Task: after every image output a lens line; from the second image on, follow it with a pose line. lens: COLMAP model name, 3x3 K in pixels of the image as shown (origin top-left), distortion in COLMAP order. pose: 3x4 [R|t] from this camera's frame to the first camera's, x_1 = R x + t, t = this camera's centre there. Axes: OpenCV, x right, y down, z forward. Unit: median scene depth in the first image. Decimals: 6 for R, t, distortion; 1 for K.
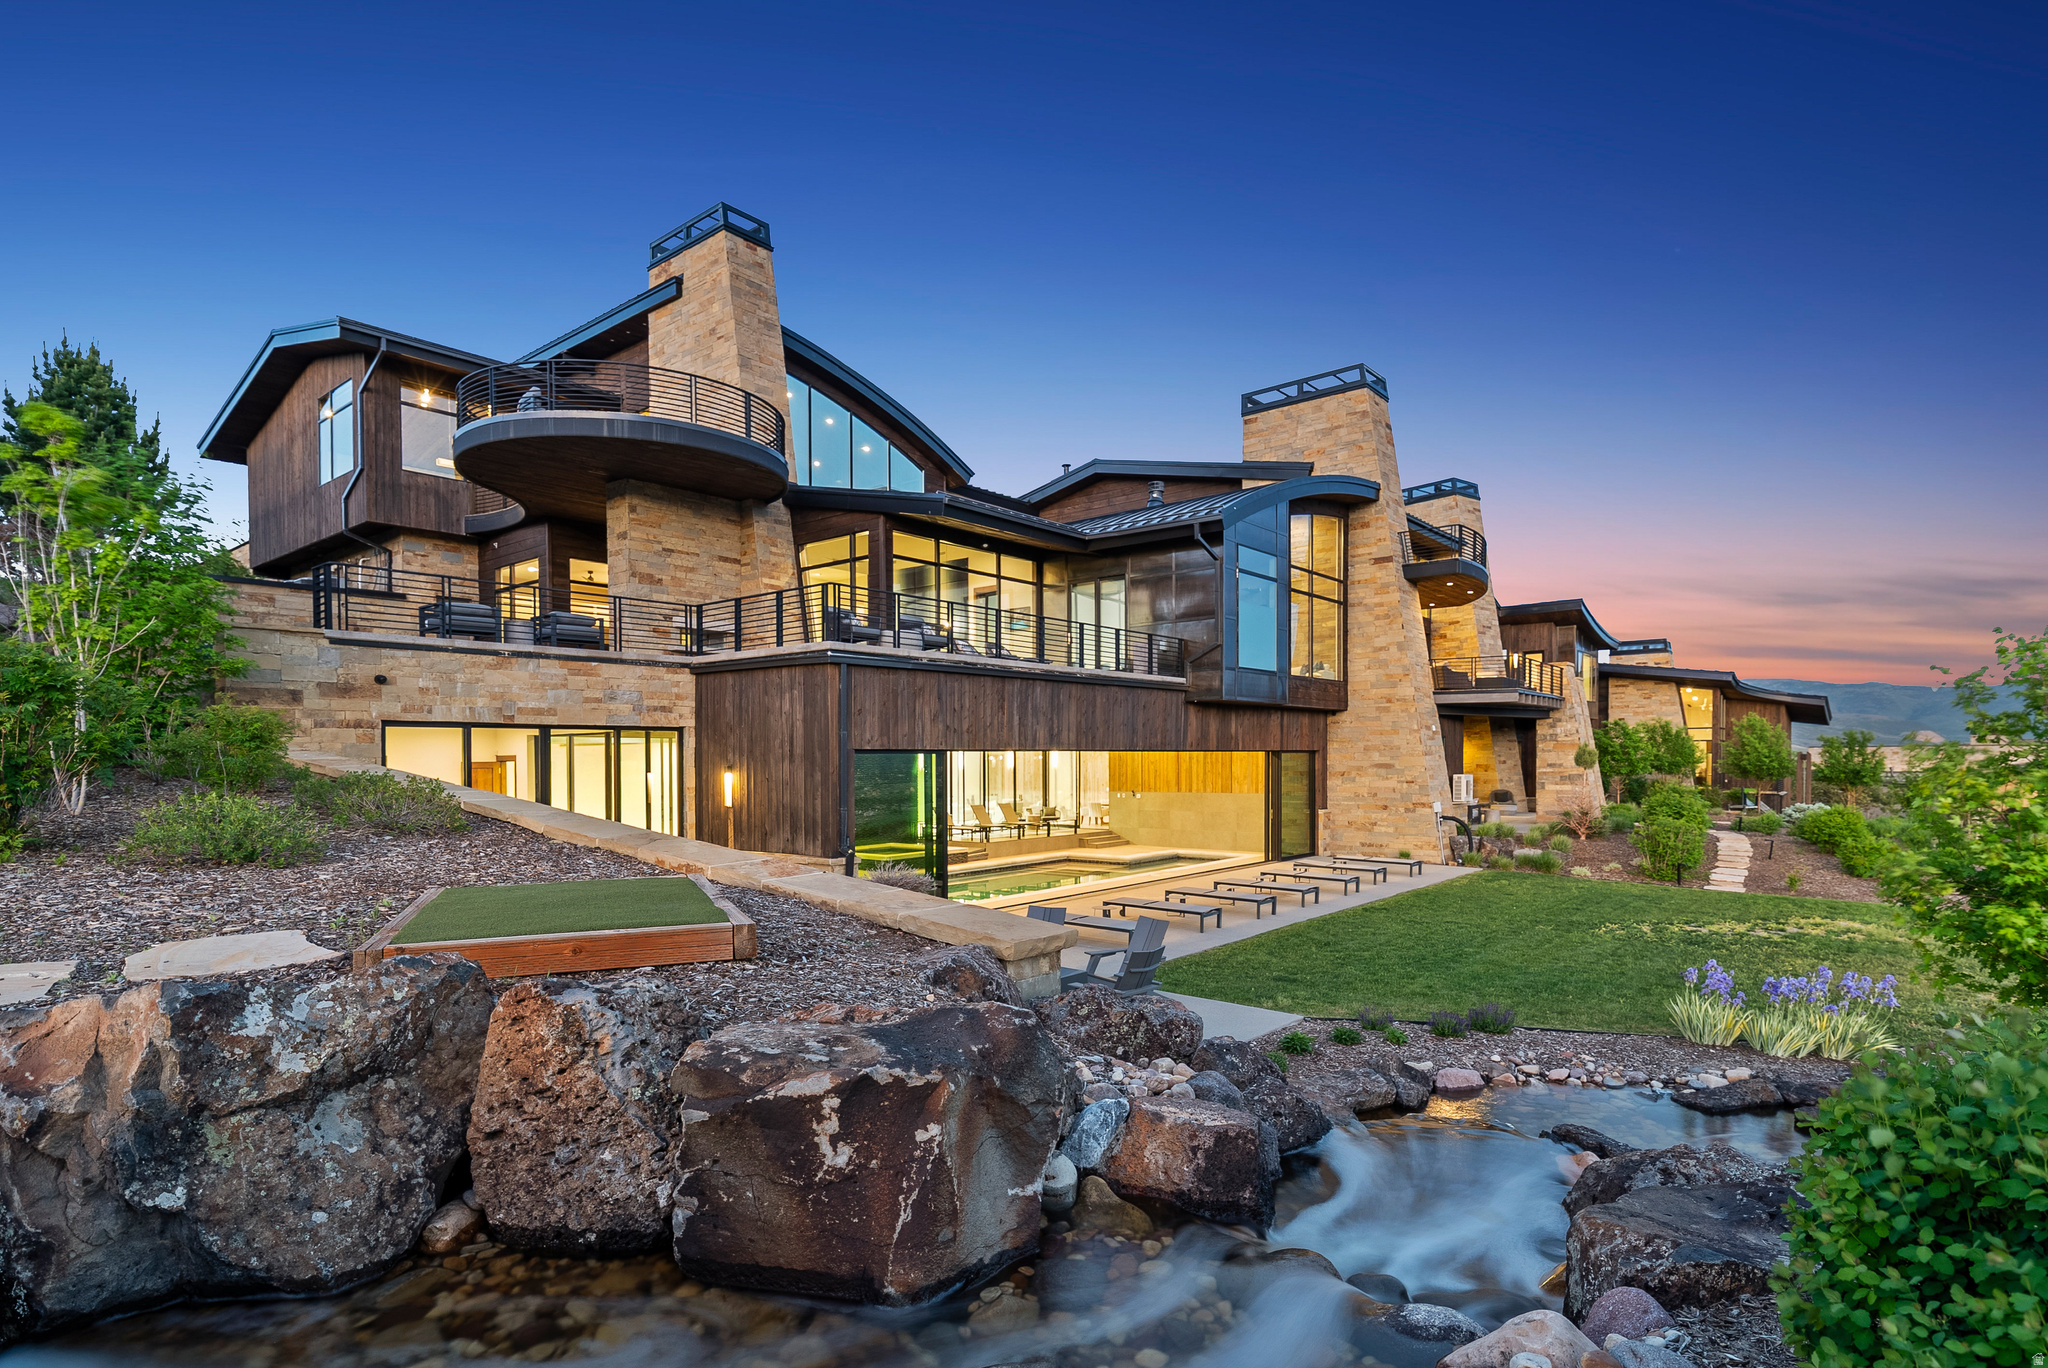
lens RADIAL K [[1044.5, 0, 1017.9], [0, 1044.5, 830.2], [0, 0, 1]] dist [-0.001259, 0.000163]
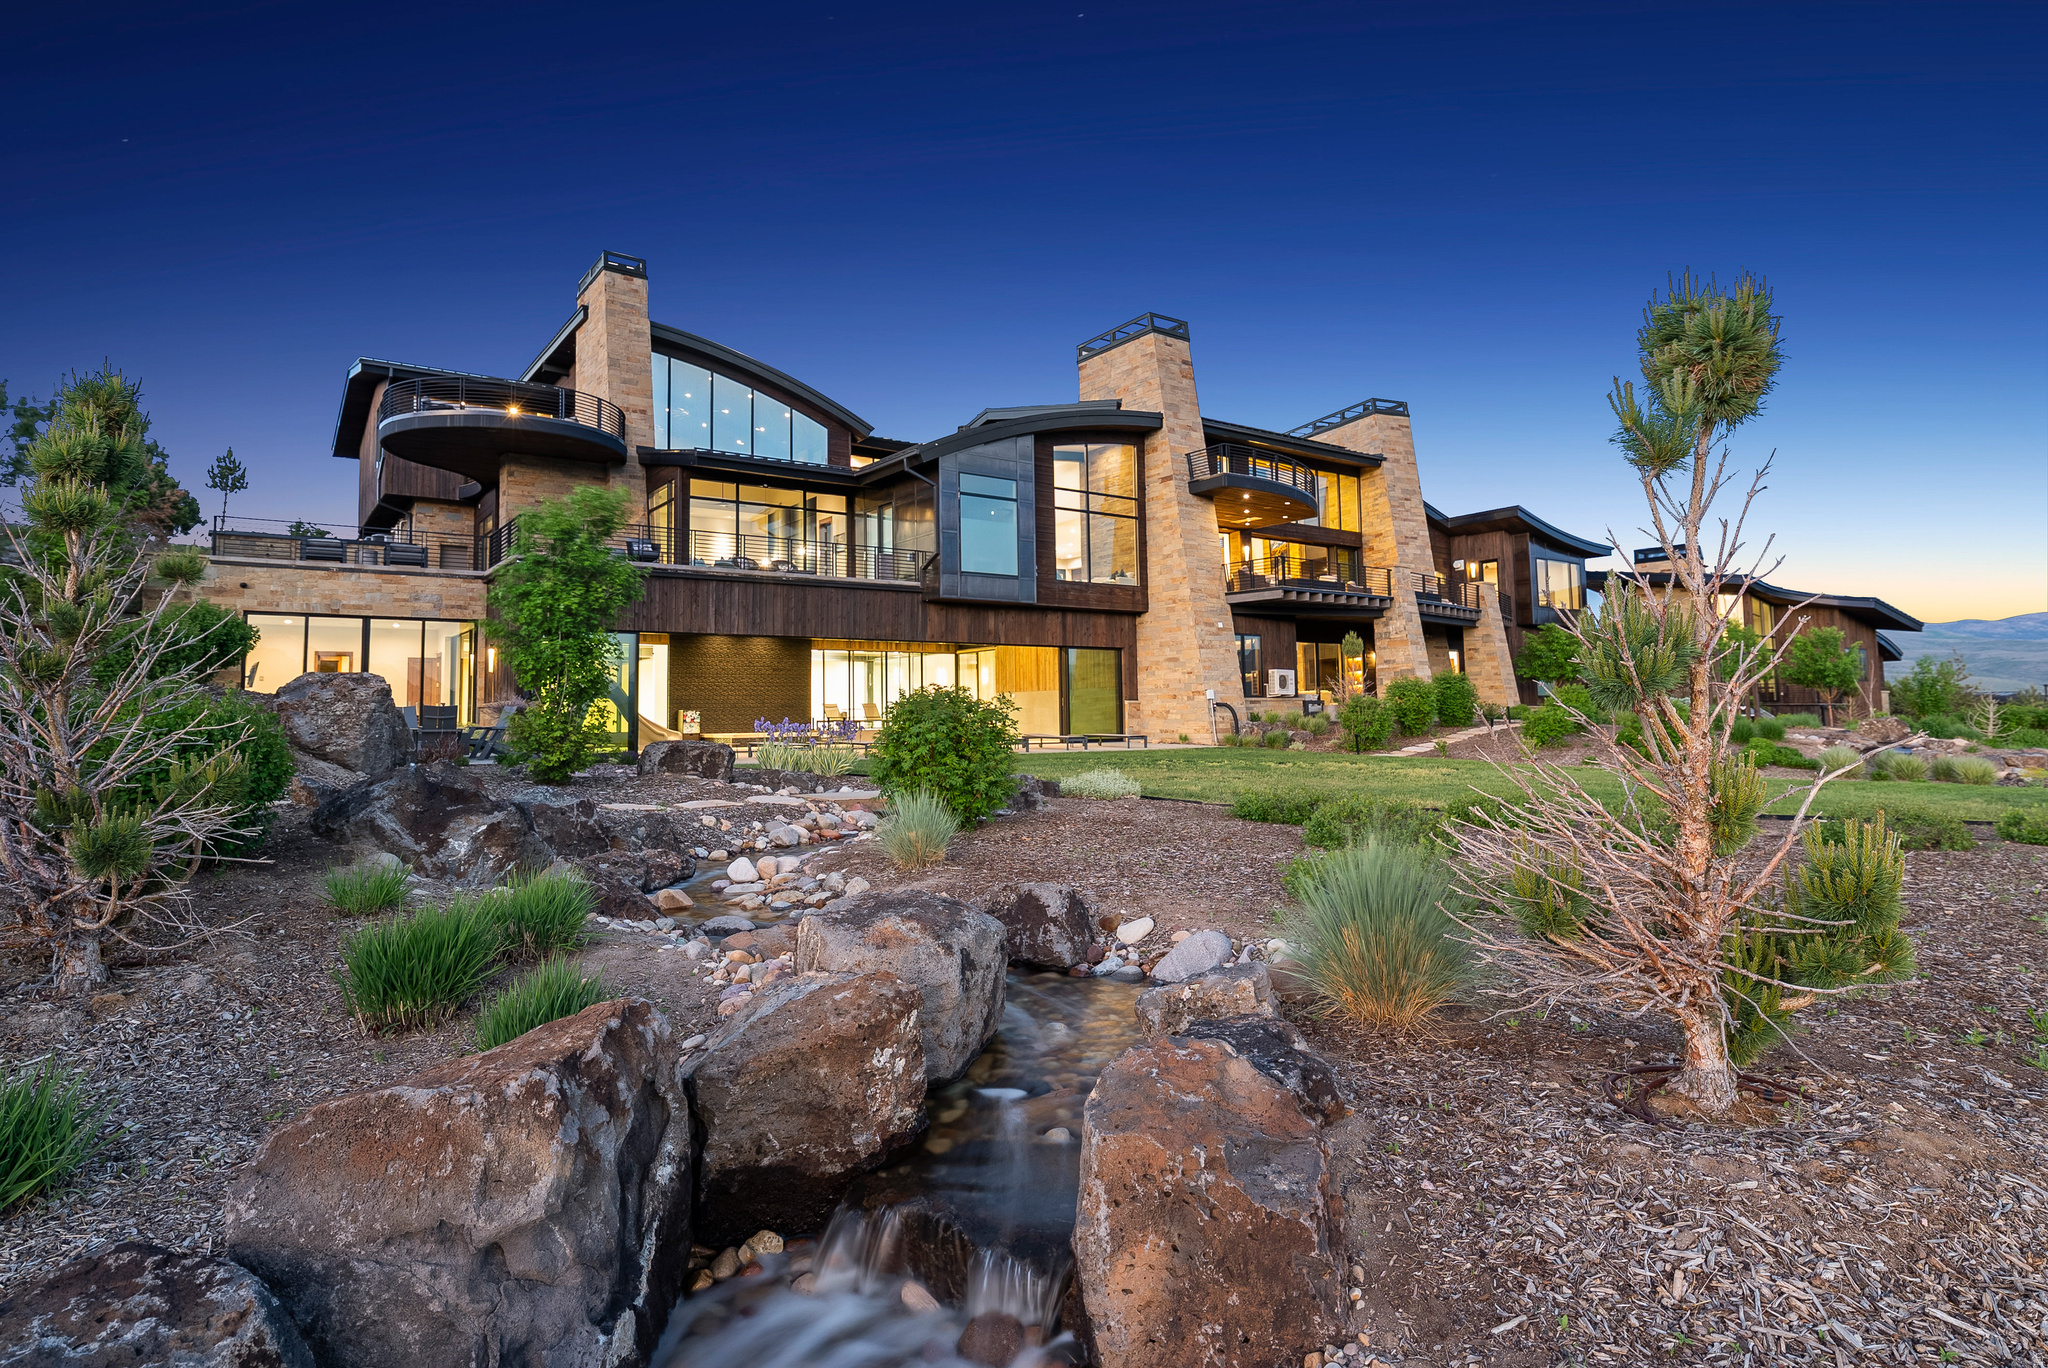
lens RADIAL K [[1086.6, 0, 1030.2], [0, 1086.6, 704.9], [0, 0, 1]] dist [0.001217, -0.000233]
pose [[0.968807, -0.007615, -0.247699, 0.499303], [-0.011609, 0.997036, -0.076057, 0.078248], [0.247544, 0.076560, 0.965847, -0.159000]]
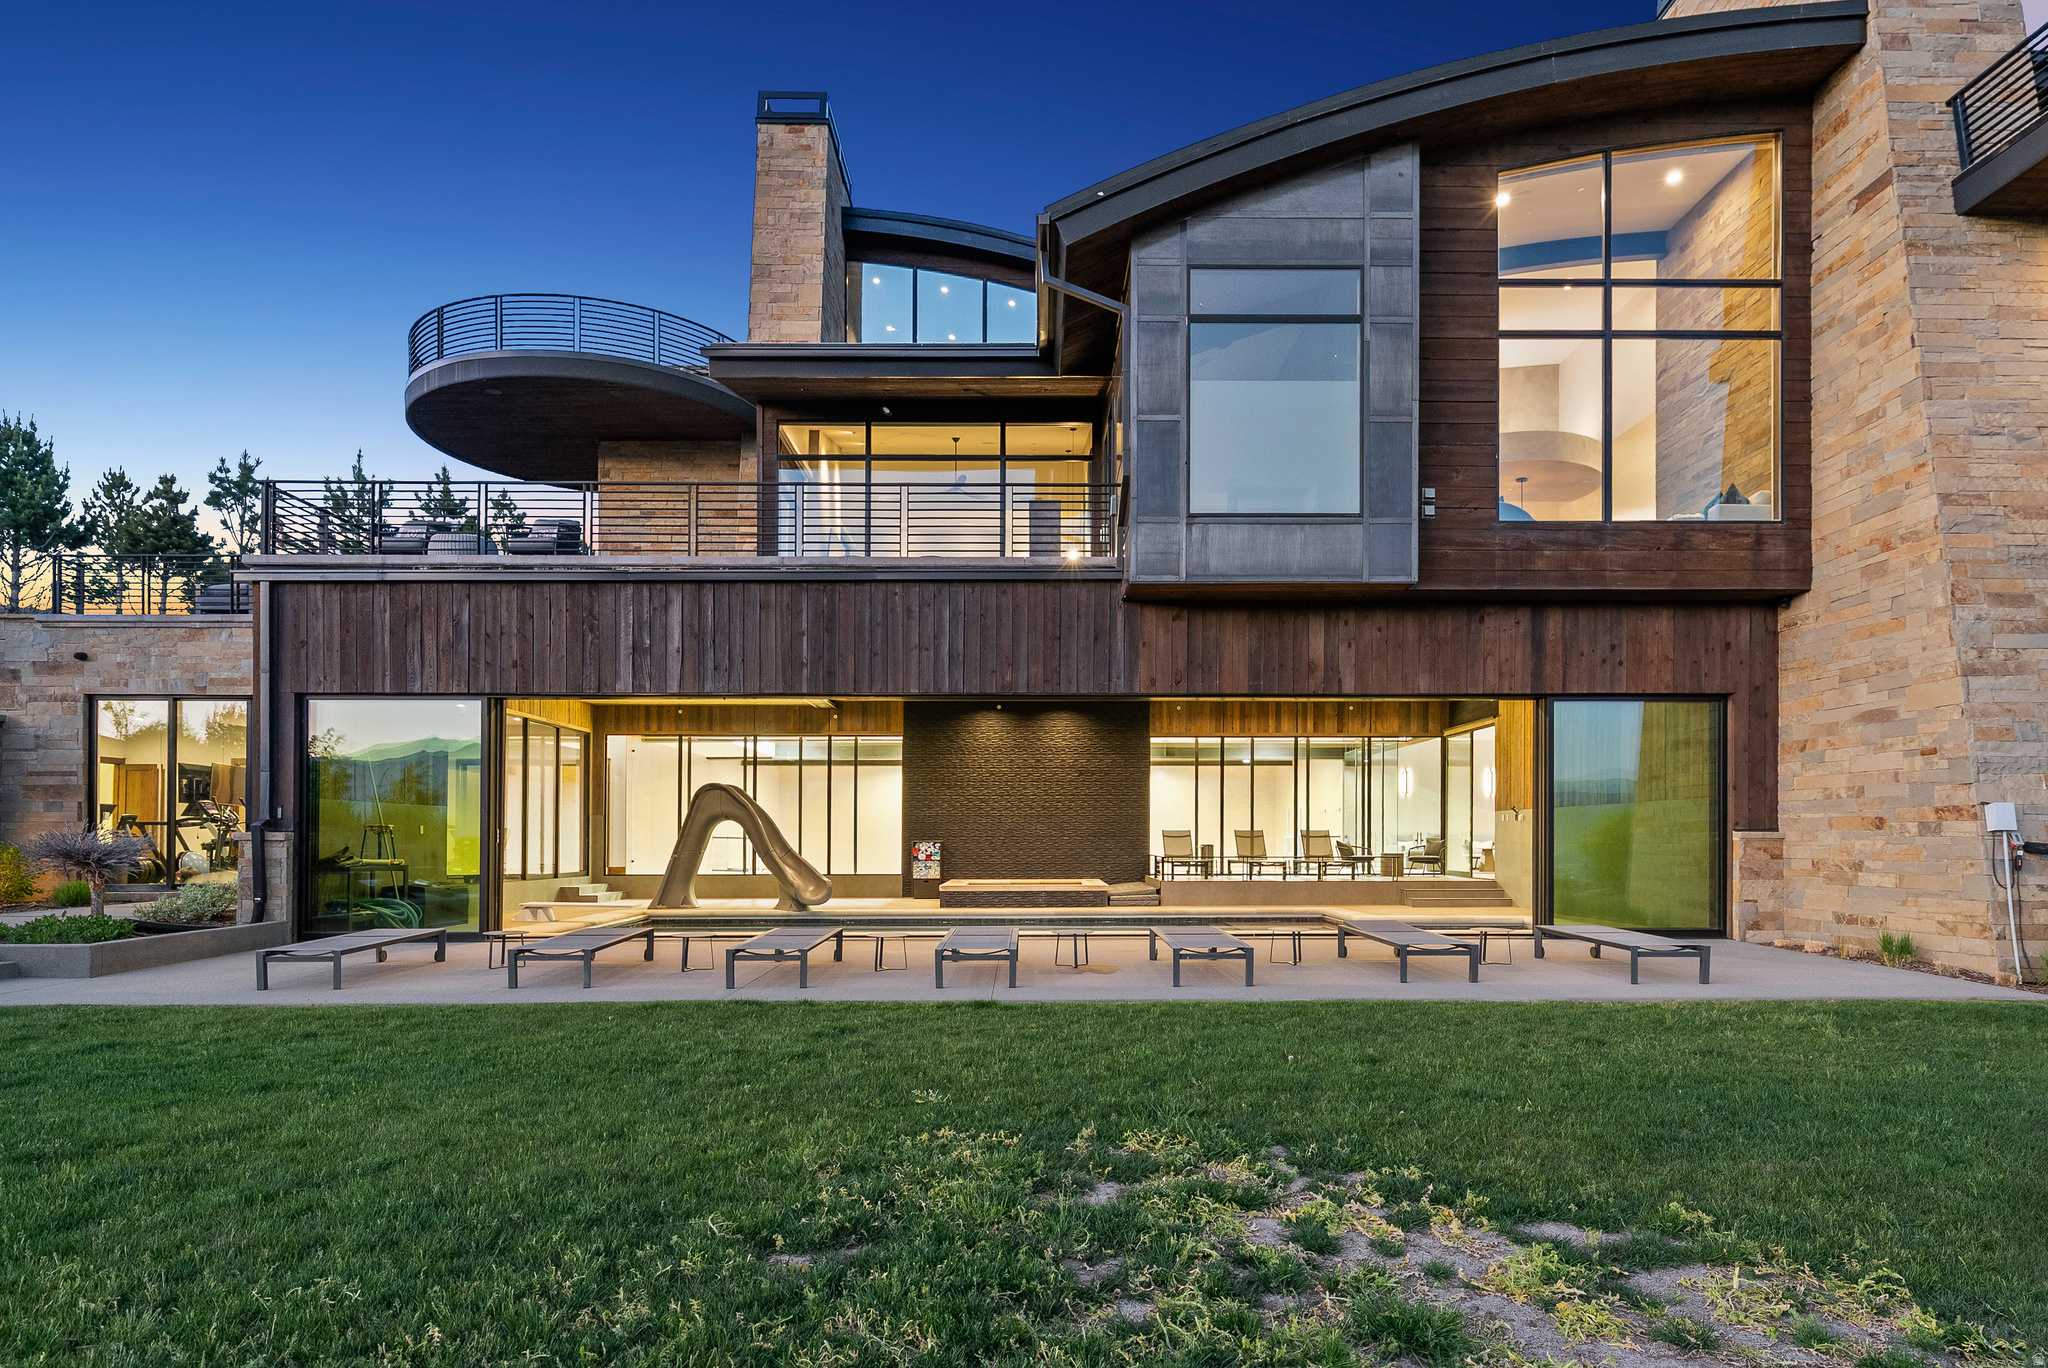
lens RADIAL K [[1147.2, 0, 1064.5], [0, 1147.2, 861.5], [0, 0, 1]] dist [0.003422, 0.001817]
pose [[0.650615, 0.022127, -0.759085, 0.488243], [-0.055309, 0.998301, -0.018306, 0.017109], [0.757391, 0.053895, 0.650734, 0.506440]]
